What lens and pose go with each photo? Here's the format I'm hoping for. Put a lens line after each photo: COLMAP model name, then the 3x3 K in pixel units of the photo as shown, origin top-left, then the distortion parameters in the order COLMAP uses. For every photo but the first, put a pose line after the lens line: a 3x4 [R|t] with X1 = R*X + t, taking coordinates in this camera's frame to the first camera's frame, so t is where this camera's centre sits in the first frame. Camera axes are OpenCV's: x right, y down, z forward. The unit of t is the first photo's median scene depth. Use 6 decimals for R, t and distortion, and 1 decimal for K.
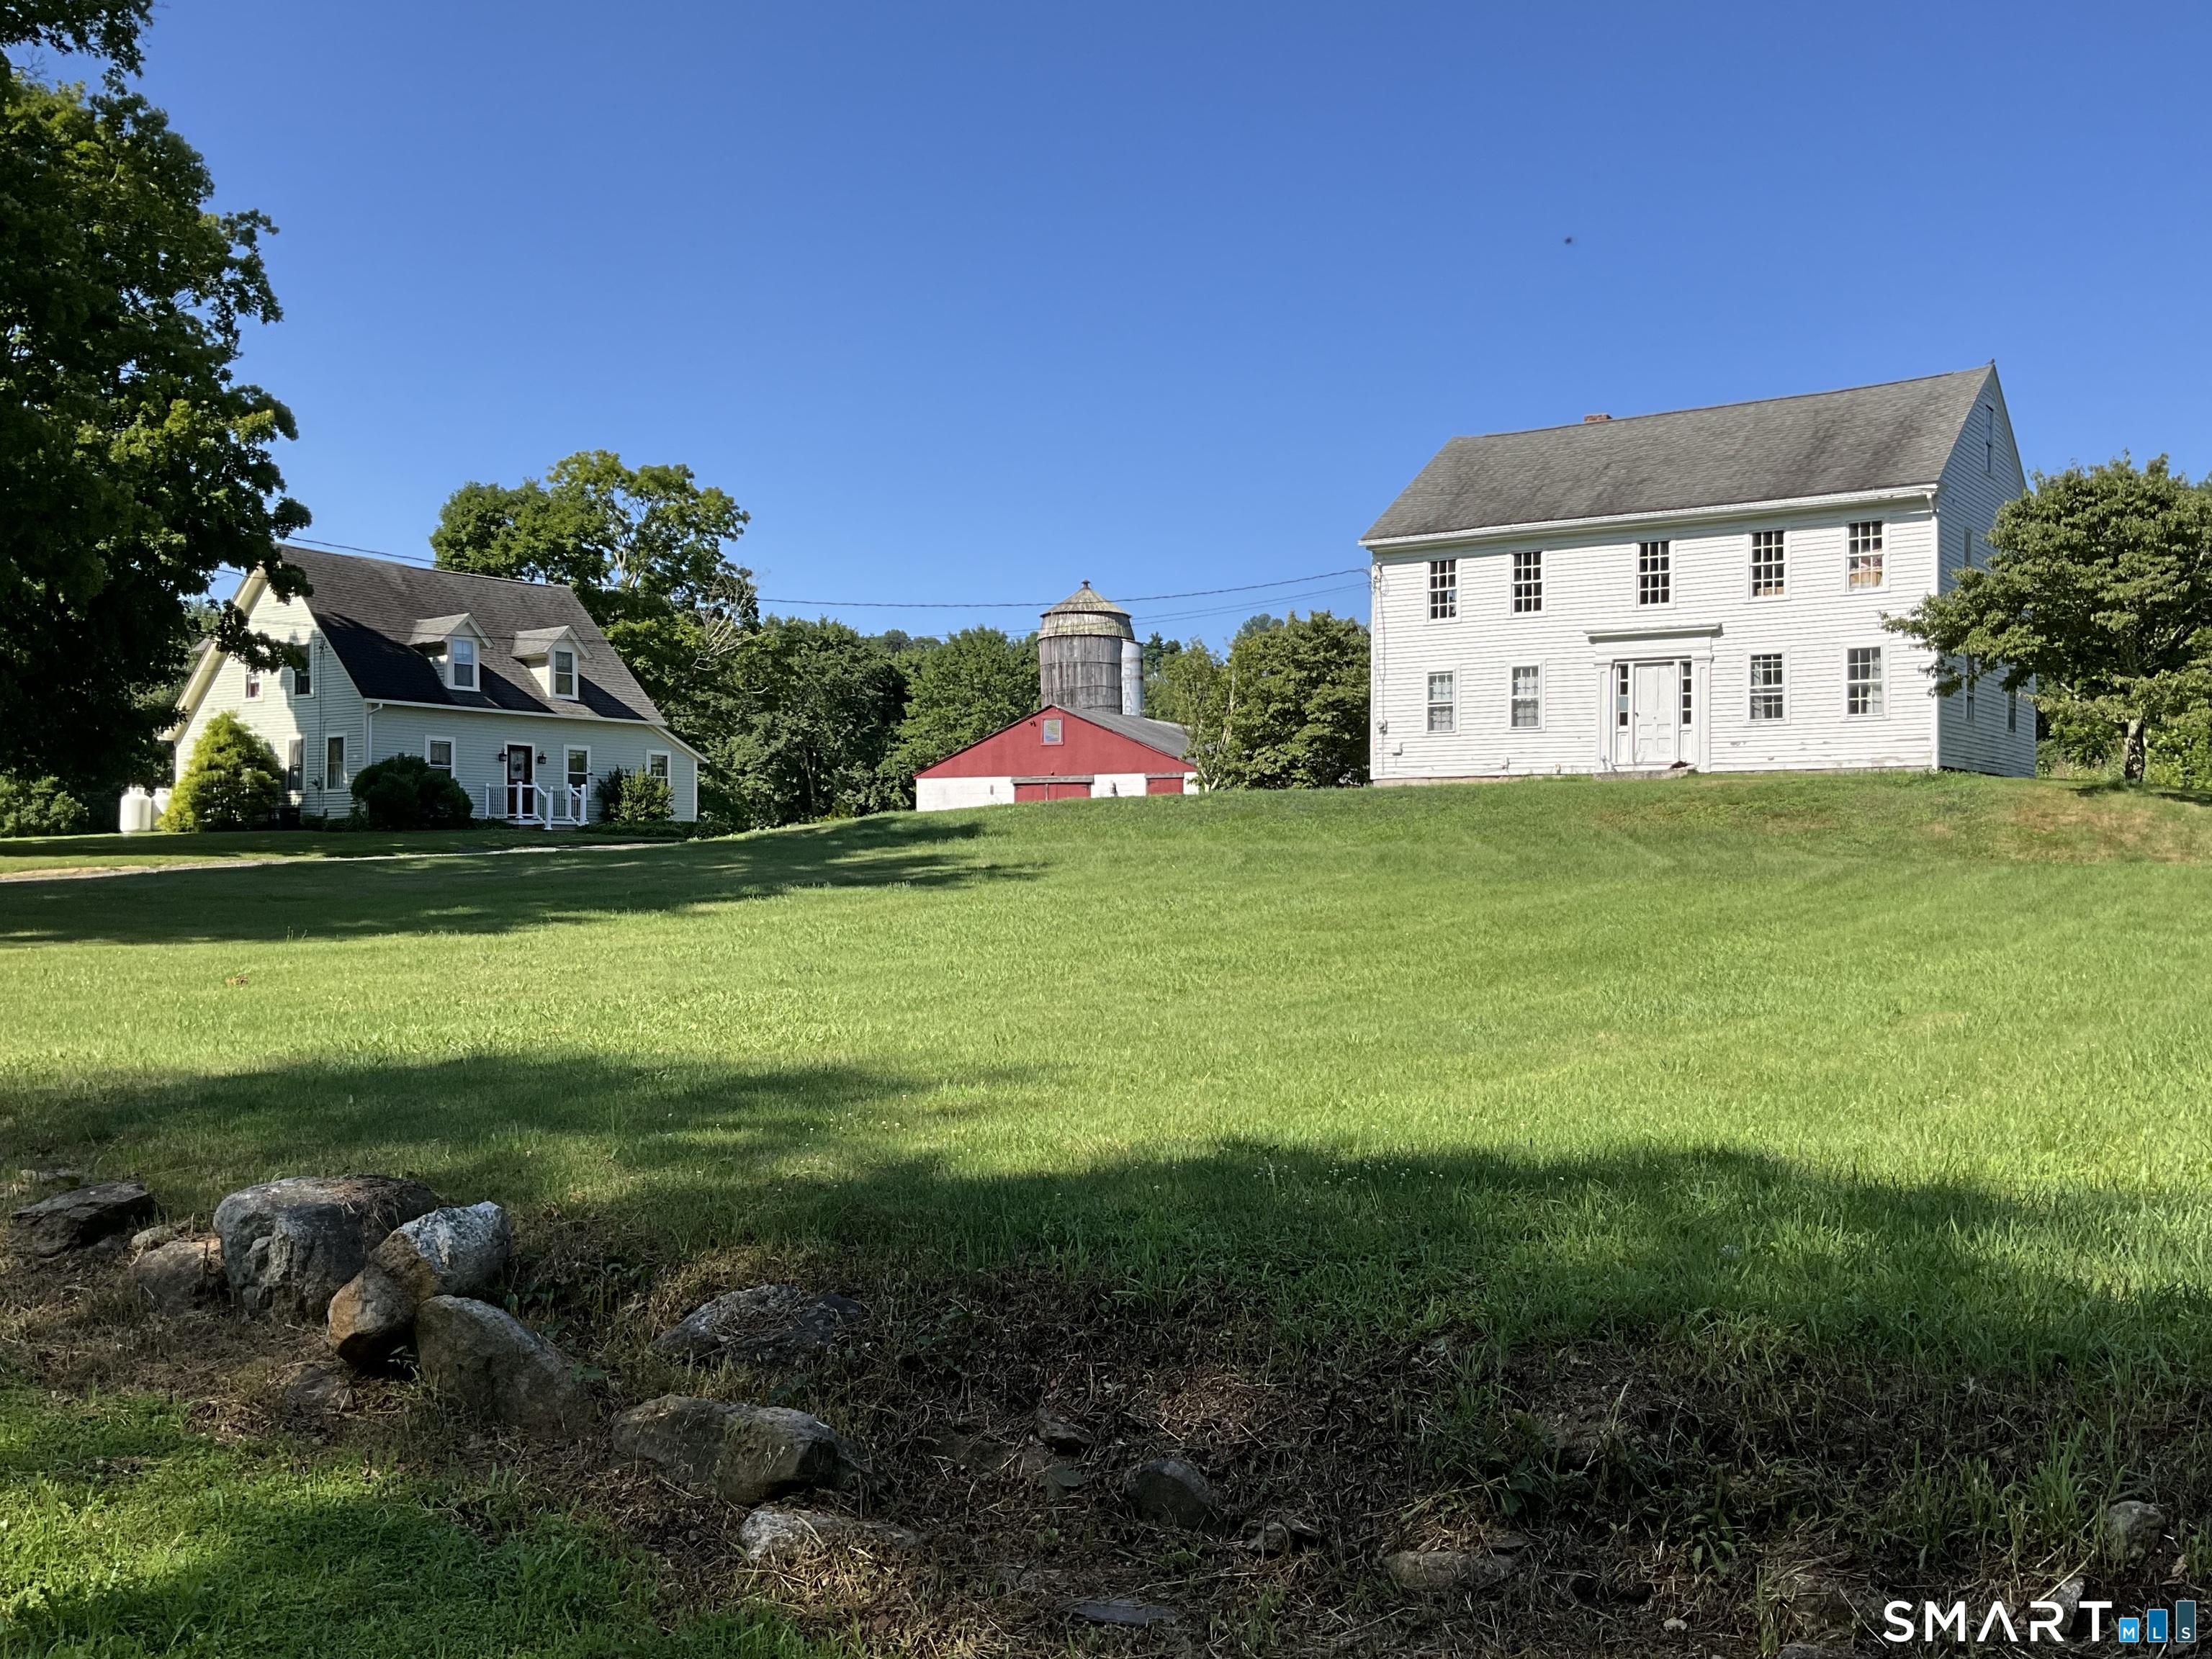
lens RADIAL K [[2087.8, 0, 1089.9], [0, 2087.8, 817.5], [0, 0, 1]] dist [0.069374, 0.000000]
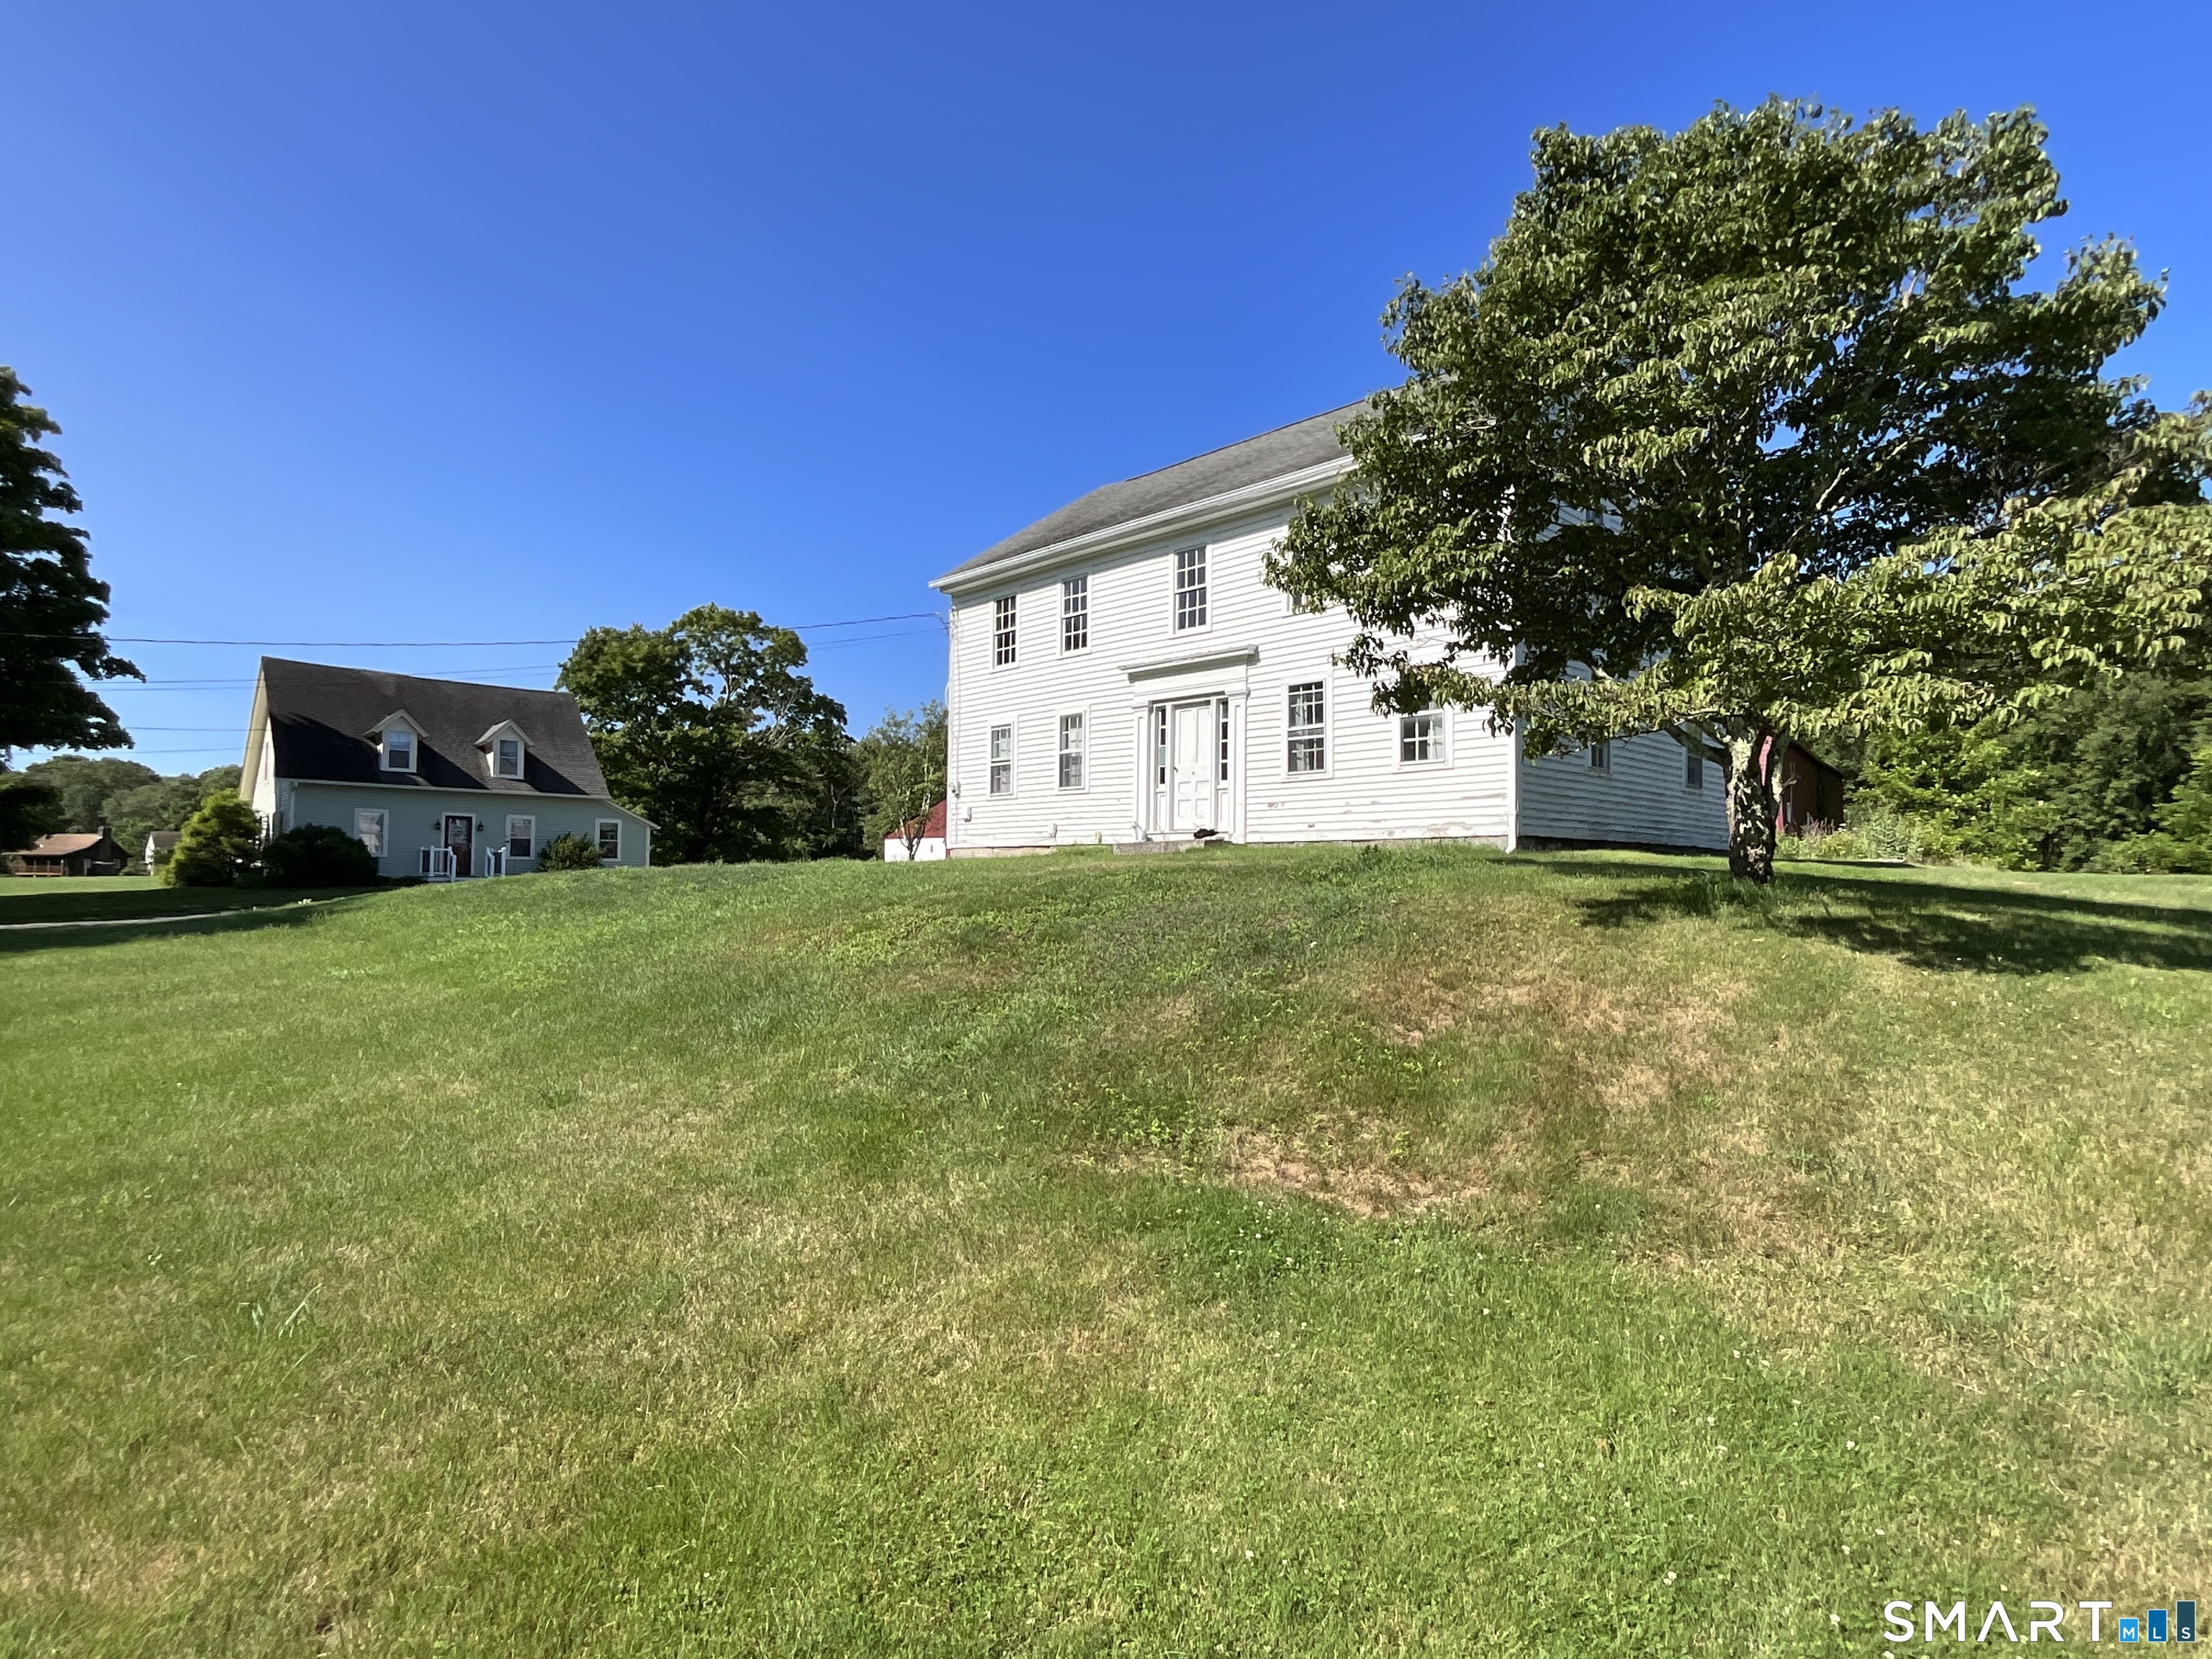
lens RADIAL K [[1129.0, 0, 1110.0], [0, 1129.0, 845.6], [0, 0, 1]] dist [0.007795, -0.000312]
pose [[0.984152, -0.002031, -0.177315, 0.306426], [0.001117, 0.999986, -0.005254, -0.017938], [0.177323, 0.004973, 0.984140, 0.568302]]
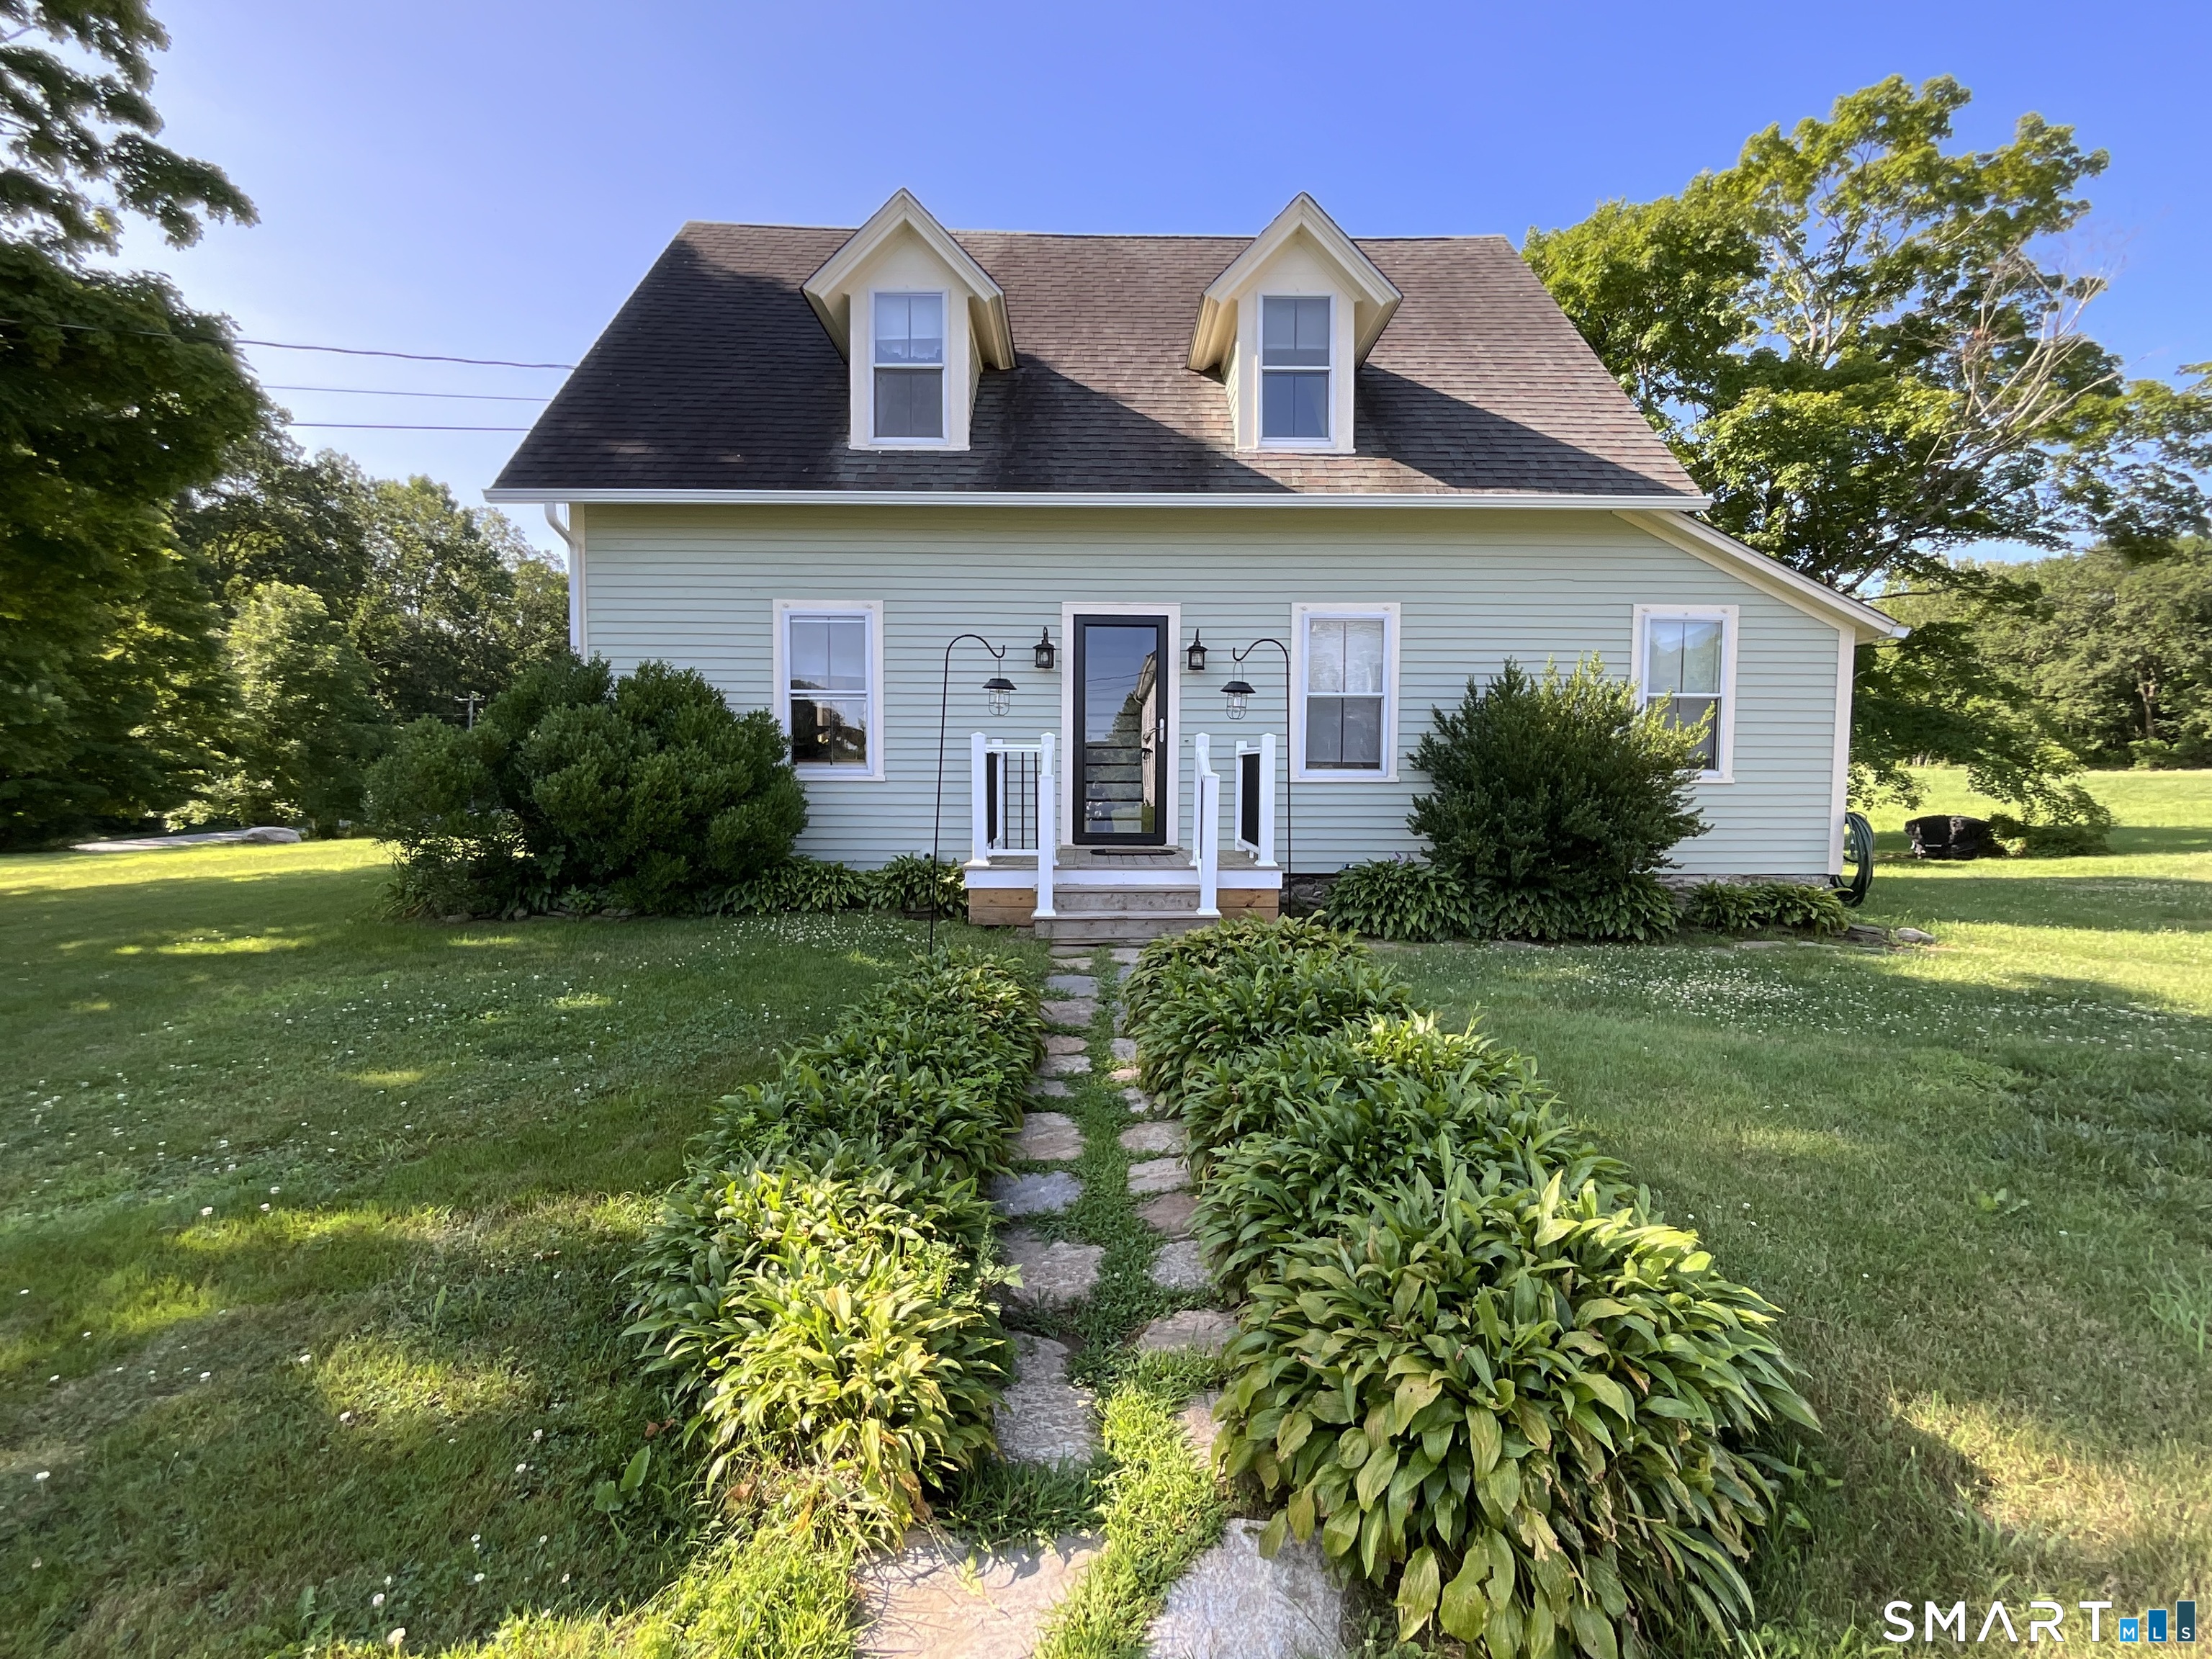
lens RADIAL K [[988.8, 0, 1095.0], [0, 988.8, 823.5], [0, 0, 1]] dist [0.000033, 0.000425]
pose [[0.598391, 0.042269, -0.800089, -0.214325], [0.022589, 0.997320, 0.069583, -0.018554], [0.800886, -0.059711, 0.595832, 1.249896]]
